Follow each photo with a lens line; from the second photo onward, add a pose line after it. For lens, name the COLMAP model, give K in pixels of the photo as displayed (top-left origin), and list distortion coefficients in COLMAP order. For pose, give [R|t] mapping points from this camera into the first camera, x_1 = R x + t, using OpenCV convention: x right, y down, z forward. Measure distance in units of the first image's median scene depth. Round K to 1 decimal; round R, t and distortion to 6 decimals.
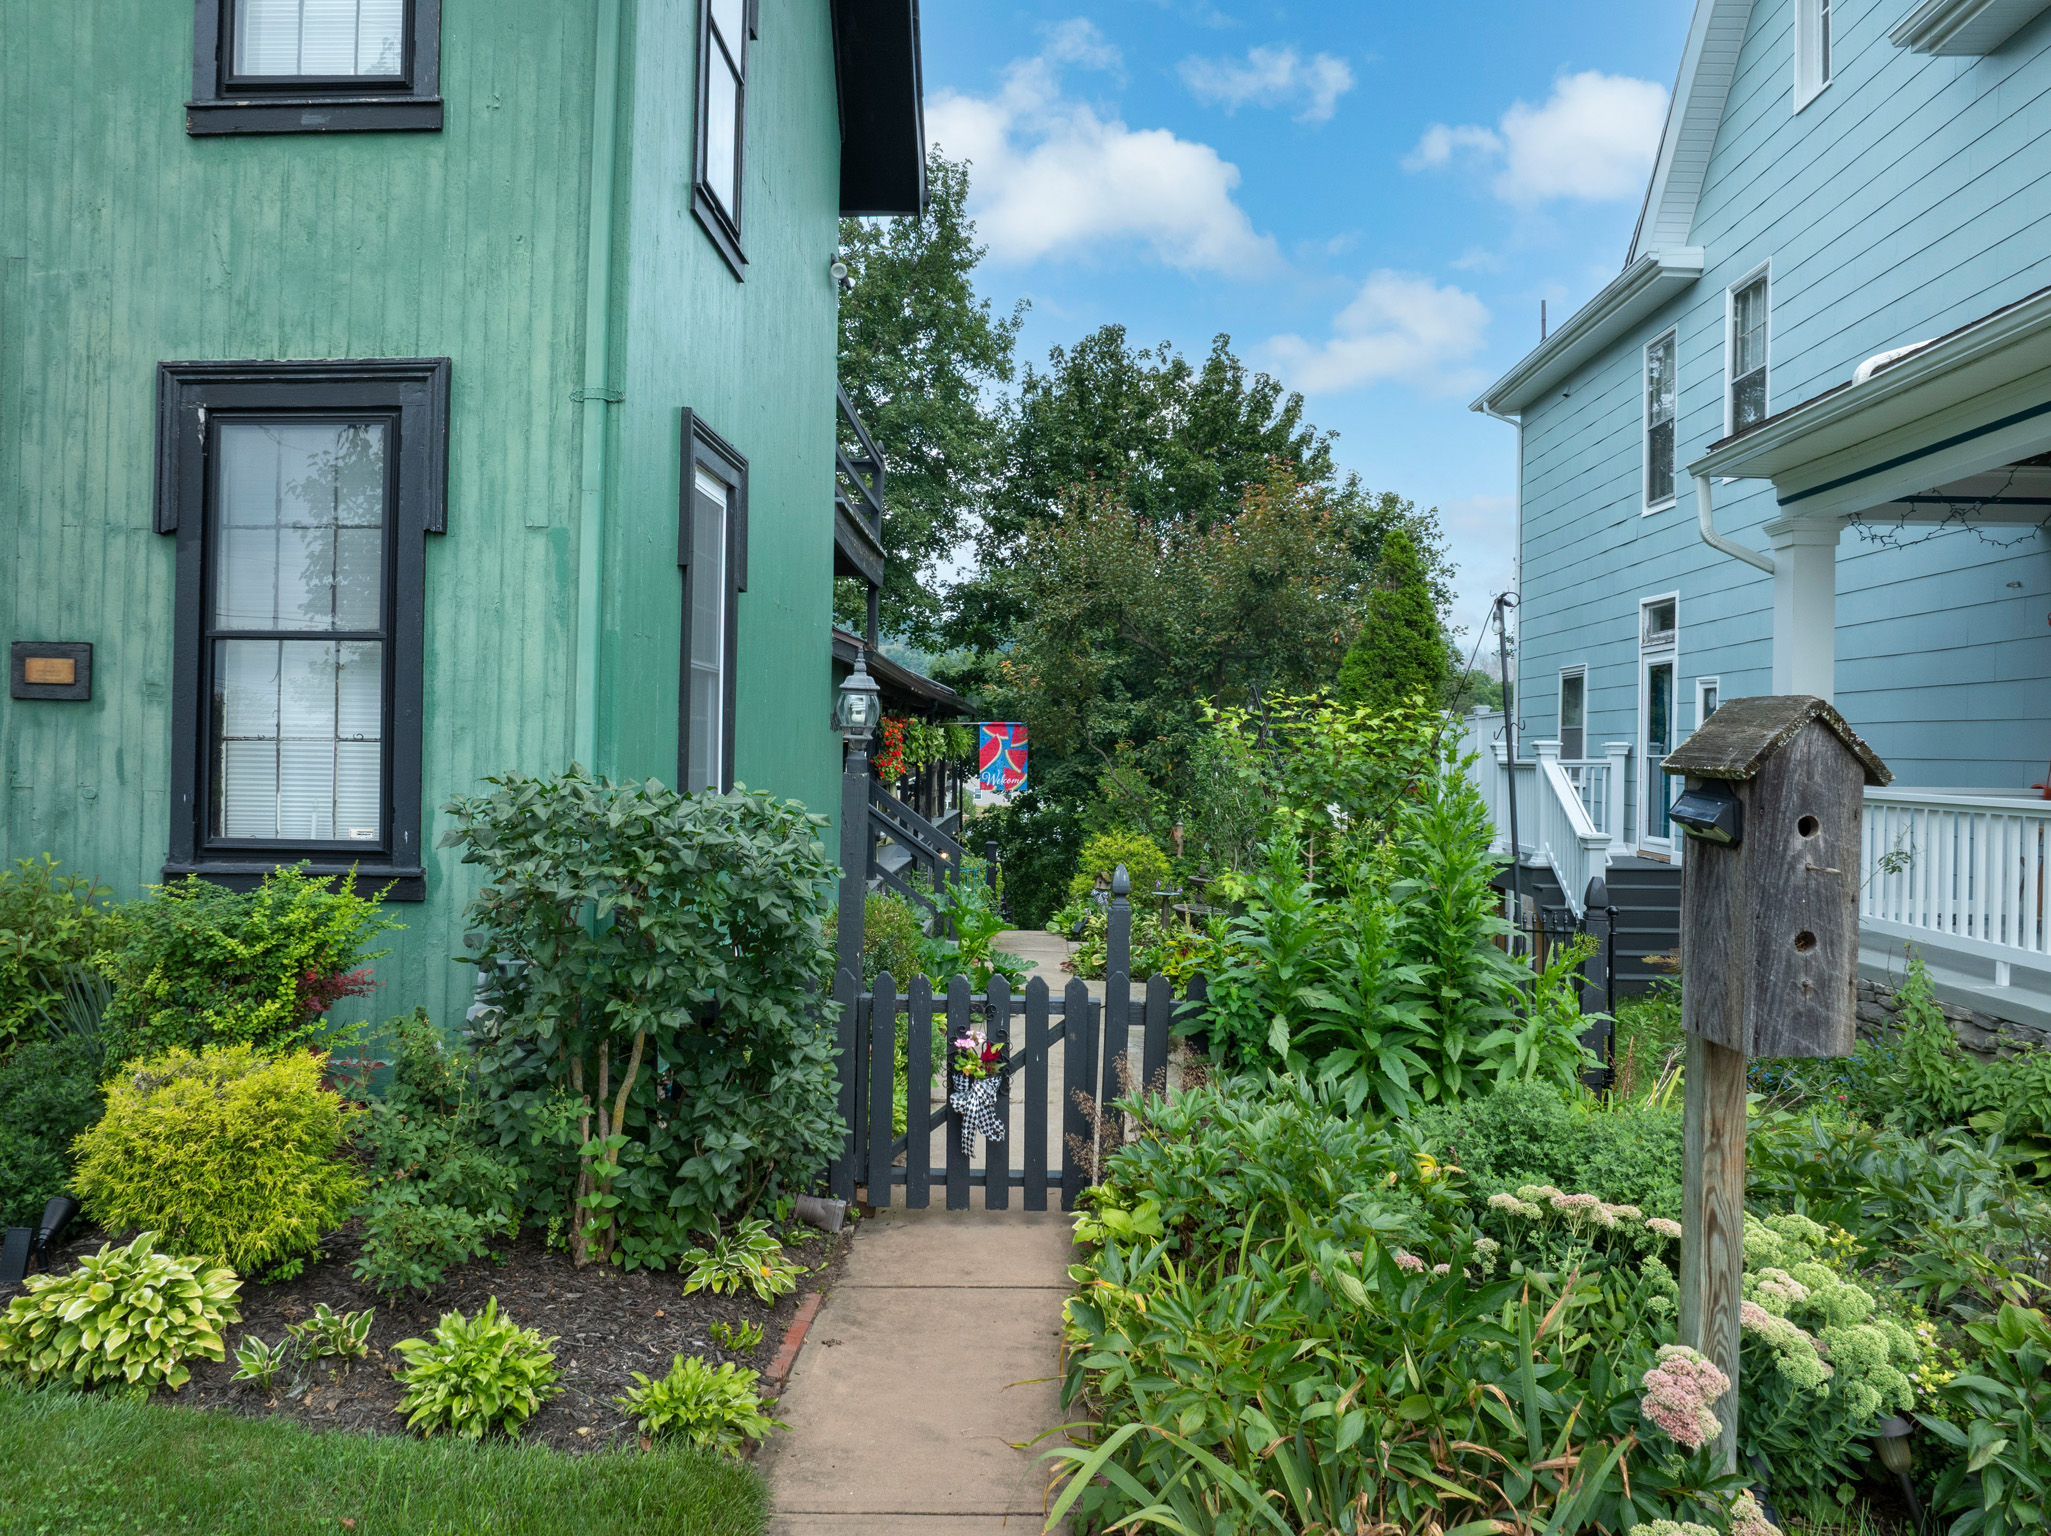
lens RADIAL K [[1439.6, 0, 1025.5], [0, 1439.6, 768.0], [0, 0, 1]] dist [-0.029535, 0.003727]
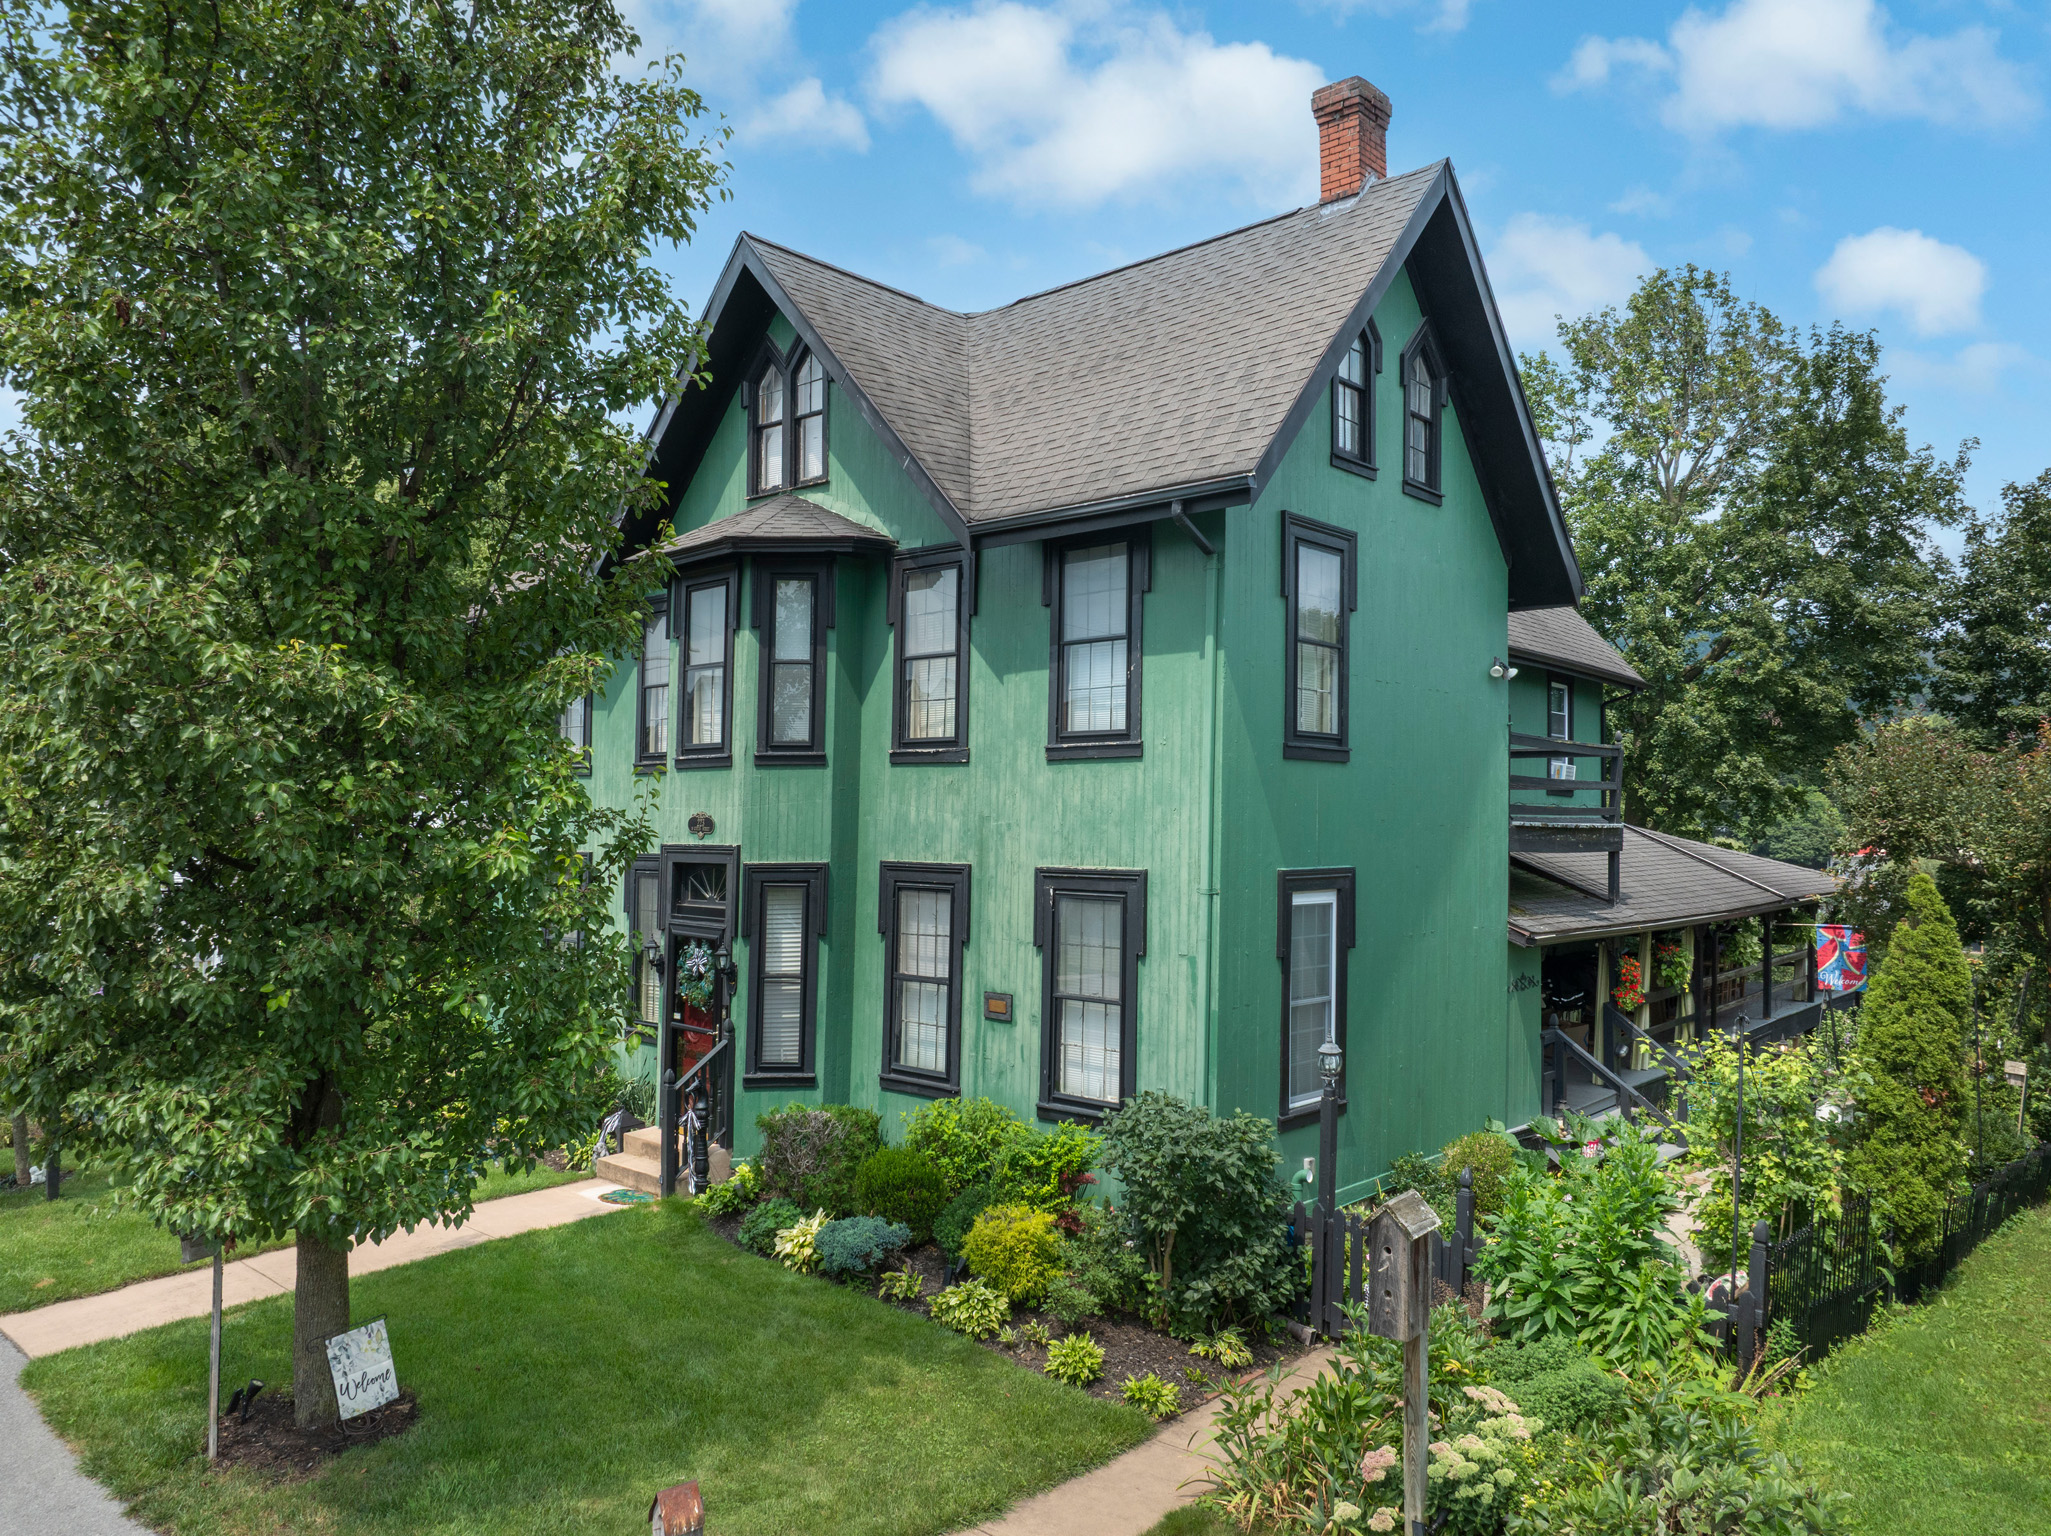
lens RADIAL K [[1439.6, 0, 1025.5], [0, 1439.6, 768.0], [0, 0, 1]] dist [-0.029535, 0.003727]
pose [[0.756307, -0.031474, -0.653459, 0.808857], [-0.006730, 0.998415, -0.055878, -0.312857], [0.654182, 0.046659, 0.754897, -0.666418]]
